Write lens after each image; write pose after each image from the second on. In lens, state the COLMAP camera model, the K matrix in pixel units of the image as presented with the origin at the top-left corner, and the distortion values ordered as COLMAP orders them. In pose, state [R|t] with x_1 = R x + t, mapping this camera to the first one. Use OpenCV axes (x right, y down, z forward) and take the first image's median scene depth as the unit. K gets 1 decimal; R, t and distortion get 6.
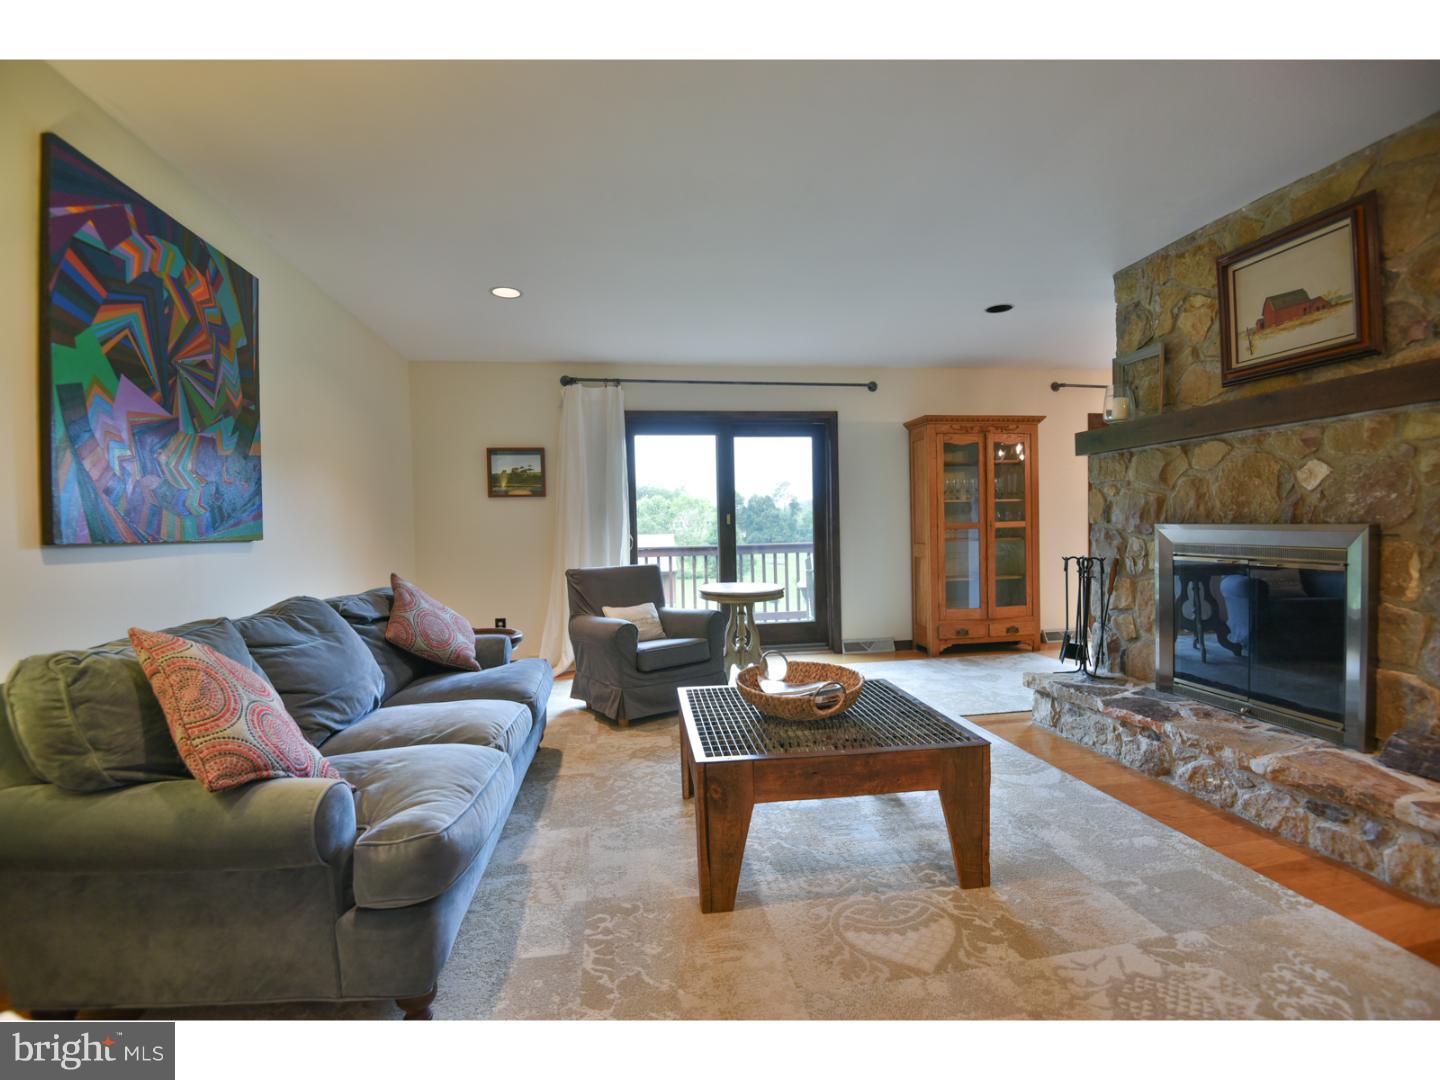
lens RADIAL K [[668.5, 0, 711.1], [0, 668.5, 534.4], [0, 0, 1]] dist [-0.032193, -0.004893]
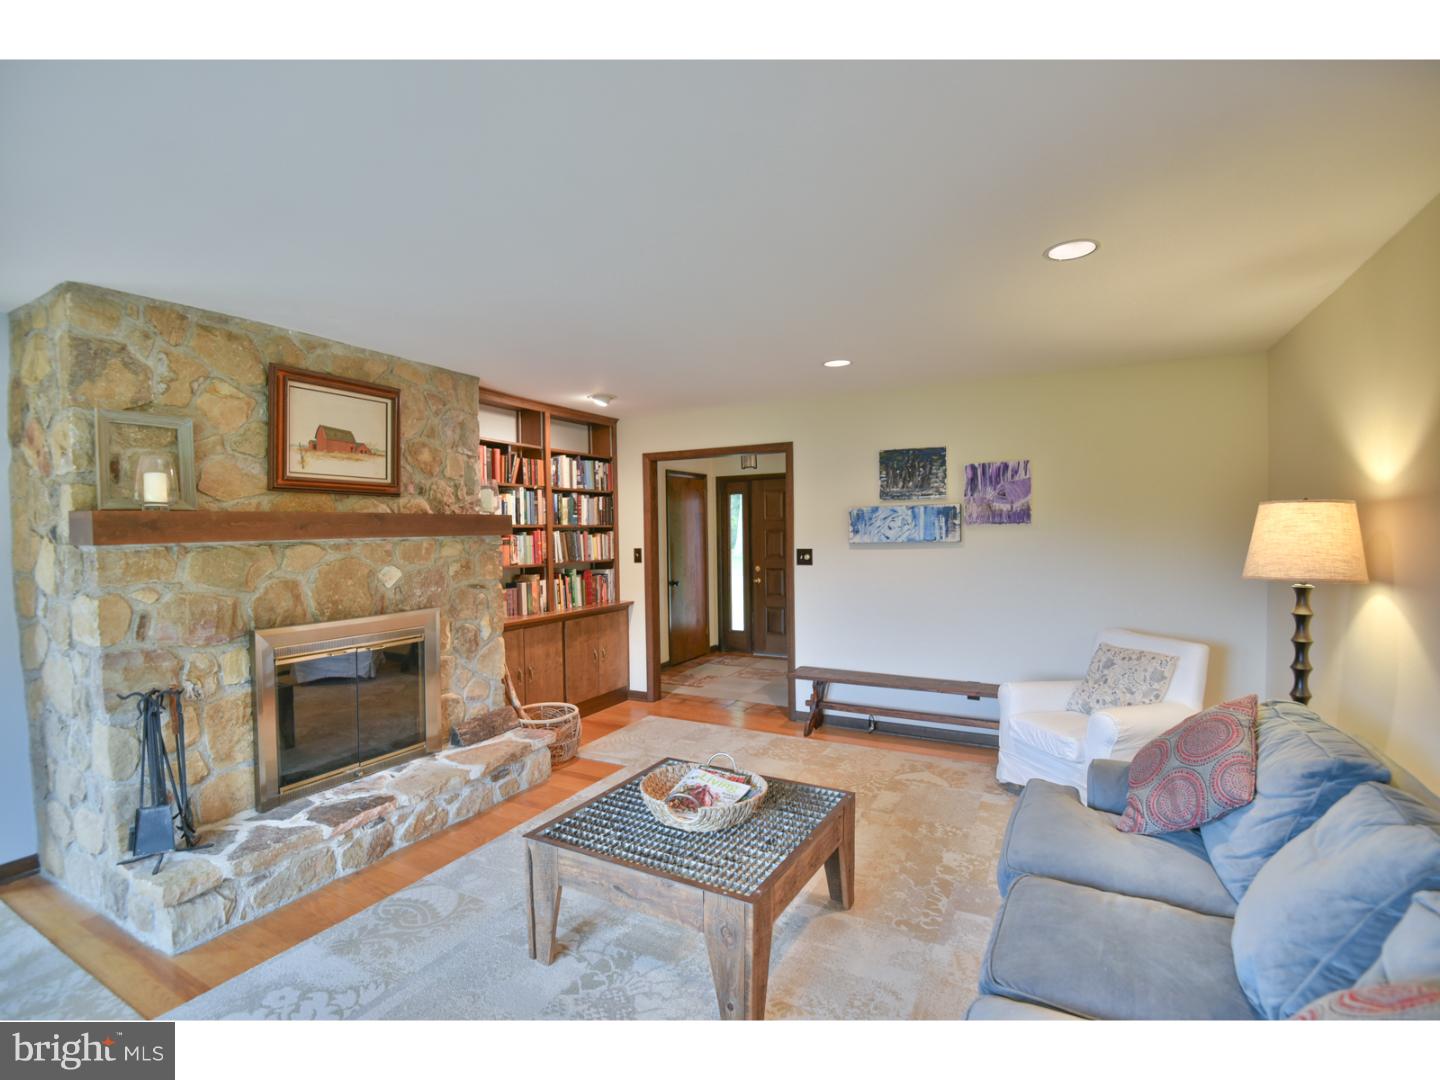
lens RADIAL K [[668.5, 0, 714.6], [0, 668.5, 547.1], [0, 0, 1]] dist [-0.032193, -0.004893]
pose [[-0.799634, 0.016405, 0.600264, -0.441774], [0.040121, 0.998853, 0.026149, -0.154095], [-0.599146, 0.044993, -0.799374, 1.599476]]
